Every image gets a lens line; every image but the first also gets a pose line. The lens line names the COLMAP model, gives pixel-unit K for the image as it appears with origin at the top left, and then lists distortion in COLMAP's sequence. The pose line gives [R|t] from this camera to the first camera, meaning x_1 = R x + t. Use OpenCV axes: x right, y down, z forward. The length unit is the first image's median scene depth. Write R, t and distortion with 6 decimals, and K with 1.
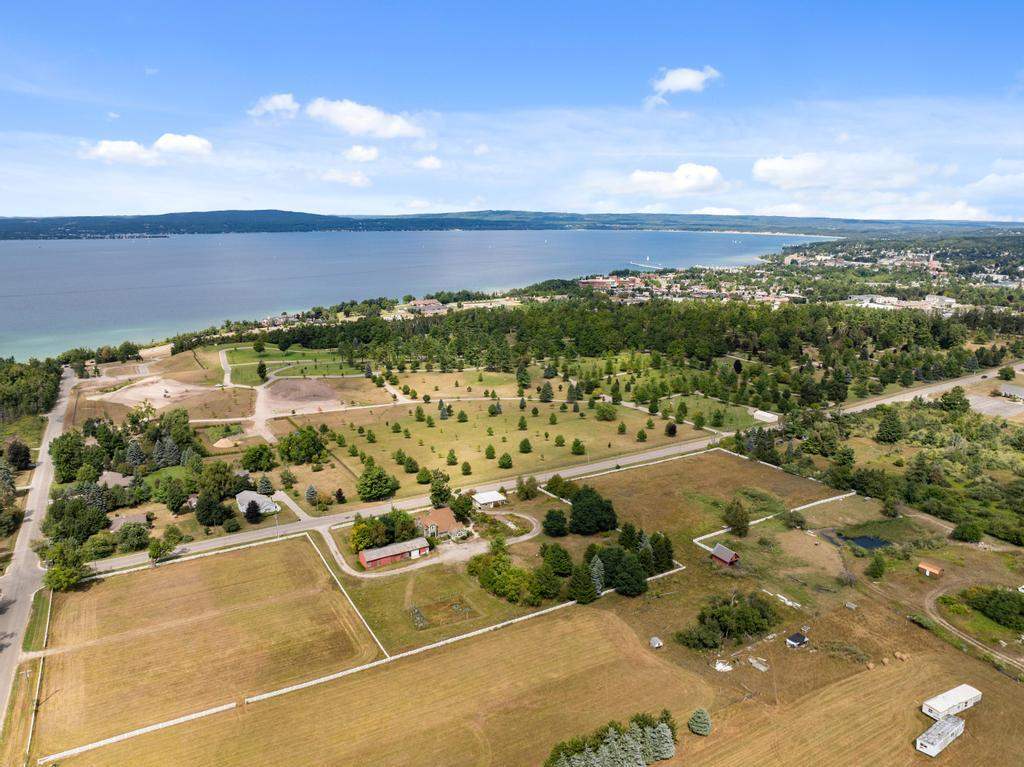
lens RADIAL K [[718.6, 0, 512.0], [0, 718.6, 383.5], [0, 0, 1]] dist [-0.004153, -0.001950]
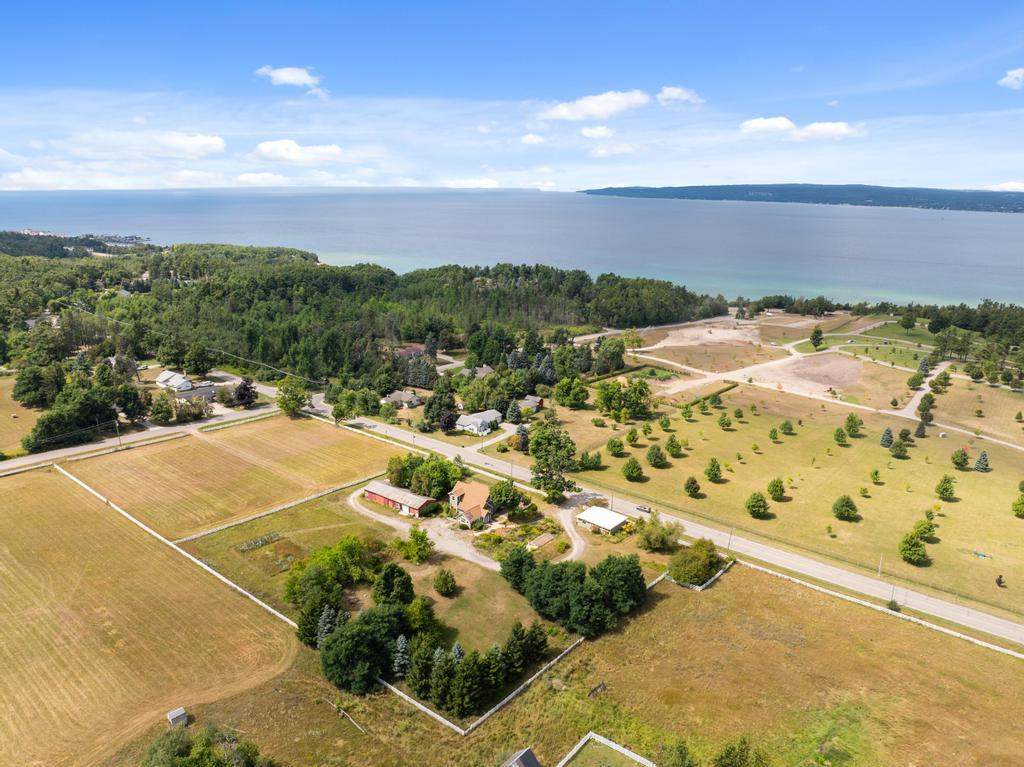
lens RADIAL K [[718.6, 0, 512.0], [0, 718.6, 383.5], [0, 0, 1]] dist [-0.004153, -0.001950]
pose [[0.365146, 0.248842, -0.897076, 0.529823], [-0.220768, 0.959272, 0.176234, -0.067774], [0.904395, 0.133695, 0.405211, 0.635646]]
